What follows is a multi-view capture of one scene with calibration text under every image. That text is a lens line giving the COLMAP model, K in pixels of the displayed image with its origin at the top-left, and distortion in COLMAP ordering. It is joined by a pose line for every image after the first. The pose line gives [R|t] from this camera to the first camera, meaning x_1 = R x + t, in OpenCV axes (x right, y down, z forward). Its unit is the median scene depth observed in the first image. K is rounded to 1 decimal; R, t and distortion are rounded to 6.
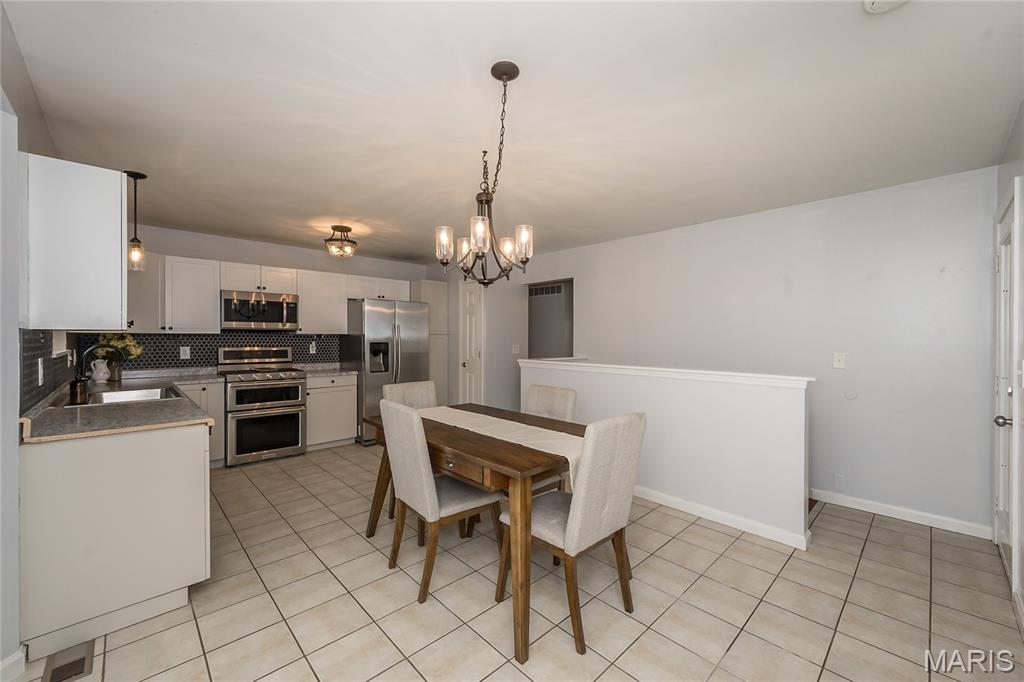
lens RADIAL K [[412.7, 0, 494.3], [0, 412.7, 339.0], [0, 0, 1]] dist [-0.000016, -0.000013]
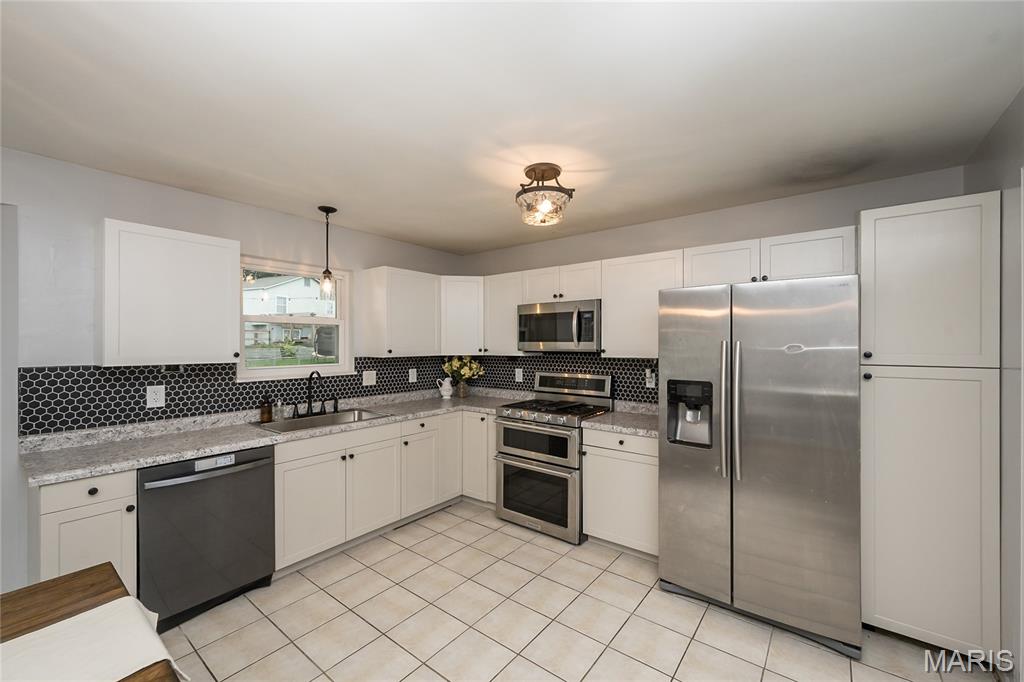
lens RADIAL K [[404.3, 0, 519.7], [0, 404.3, 342.6], [0, 0, 1]] dist [0.000237, -0.000076]
pose [[0.177662, -0.002617, -0.984088, 0.143475], [-0.002497, 0.999992, -0.003110, -0.035433], [0.984088, 0.003010, 0.177654, 0.806780]]
